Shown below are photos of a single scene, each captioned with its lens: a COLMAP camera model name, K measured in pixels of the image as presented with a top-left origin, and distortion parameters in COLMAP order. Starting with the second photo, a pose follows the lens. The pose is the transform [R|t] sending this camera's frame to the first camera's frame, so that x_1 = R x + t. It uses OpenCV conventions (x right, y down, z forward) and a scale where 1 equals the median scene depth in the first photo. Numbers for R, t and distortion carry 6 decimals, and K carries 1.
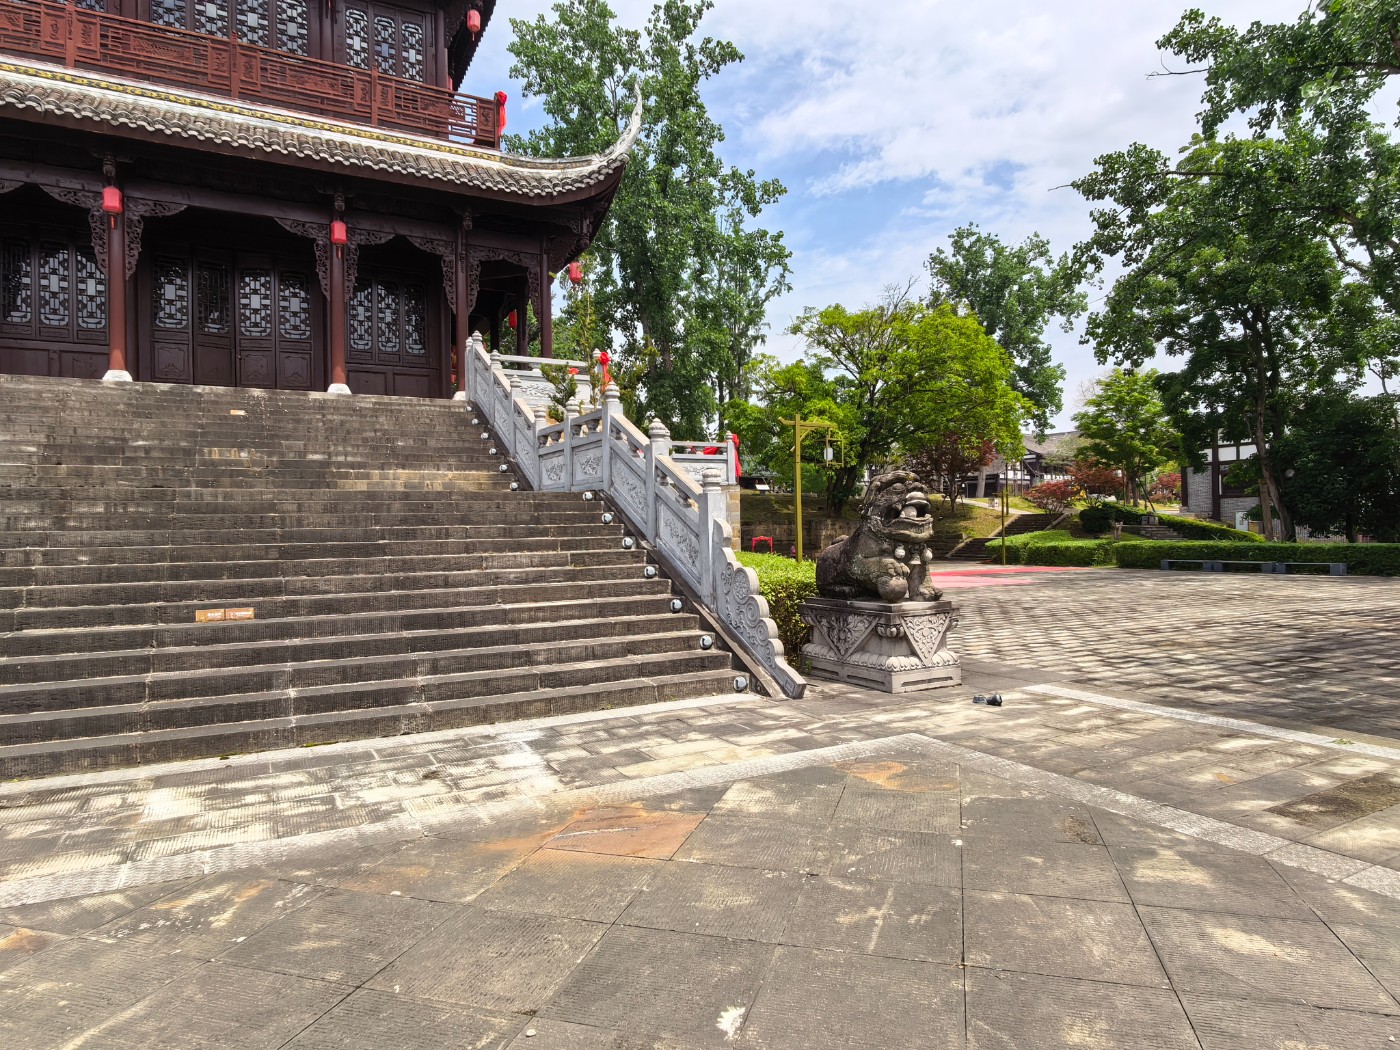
lens RADIAL K [[838.3, 0, 701.3], [0, 838.3, 528.3], [0, 0, 1]] dist [-0.013733, -0.002200]
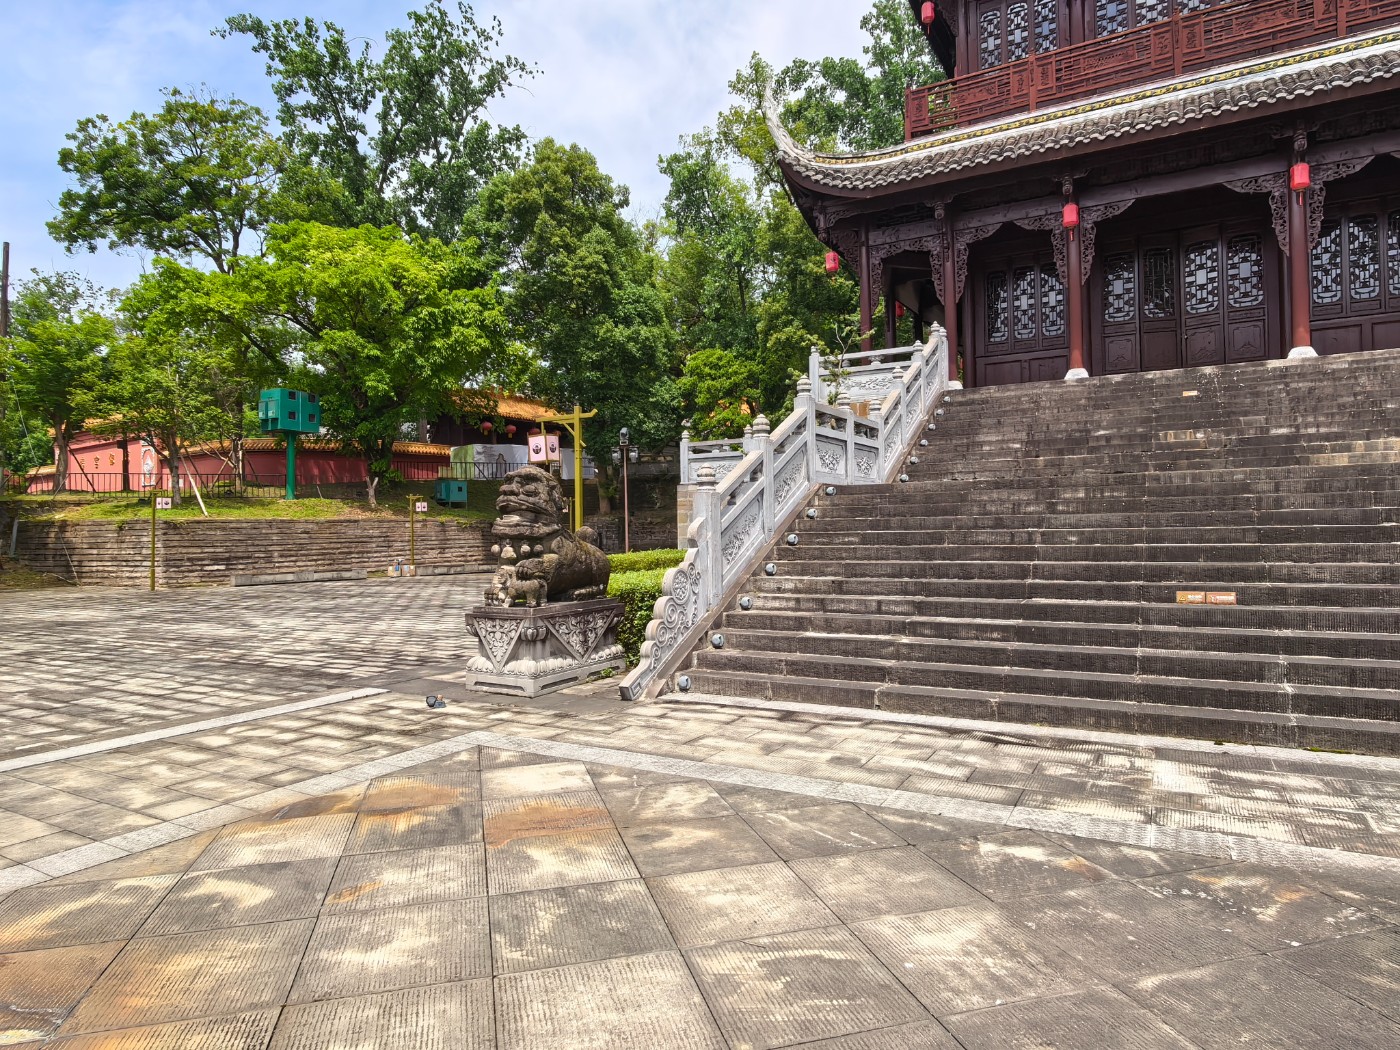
lens RADIAL K [[838.3, 0, 701.3], [0, 838.3, 528.3], [0, 0, 1]] dist [-0.013733, -0.002200]
pose [[0.528845, 0.006247, -0.848696, -0.026277], [0.011024, 0.999838, 0.014230, 0.000363], [0.848647, -0.016881, 0.528690, -0.014287]]
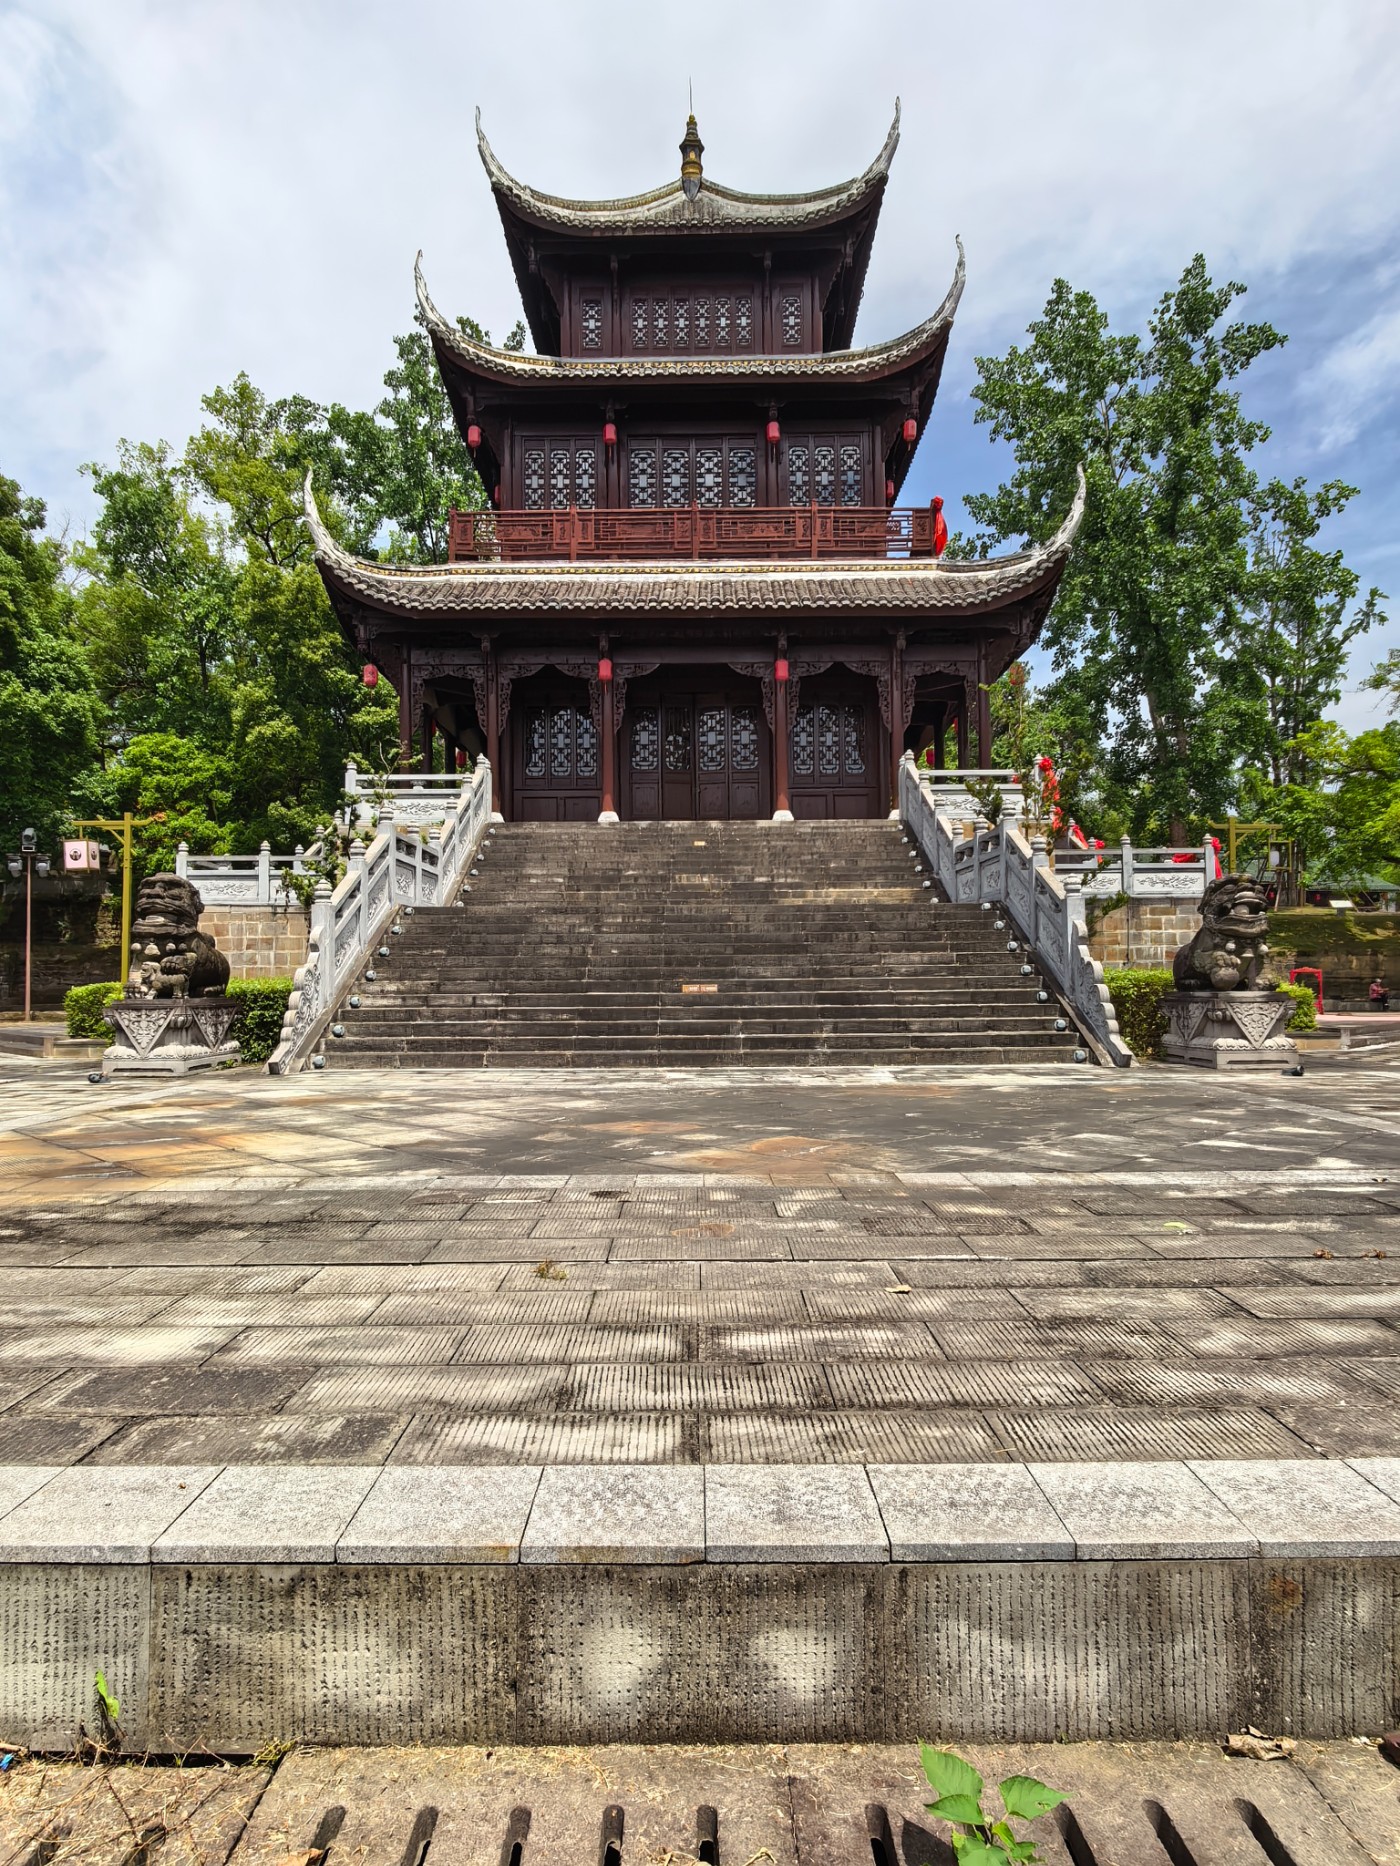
lens RADIAL K [[1117.3, 0, 700.0], [0, 1117.3, 933.0], [0, 0, 1]] dist [-0.013733, -0.002200]
pose [[0.880745, -0.010509, -0.473474, 0.184466], [-0.005180, 0.999480, -0.031819, 0.036196], [0.473563, 0.030477, 0.880233, -0.376074]]
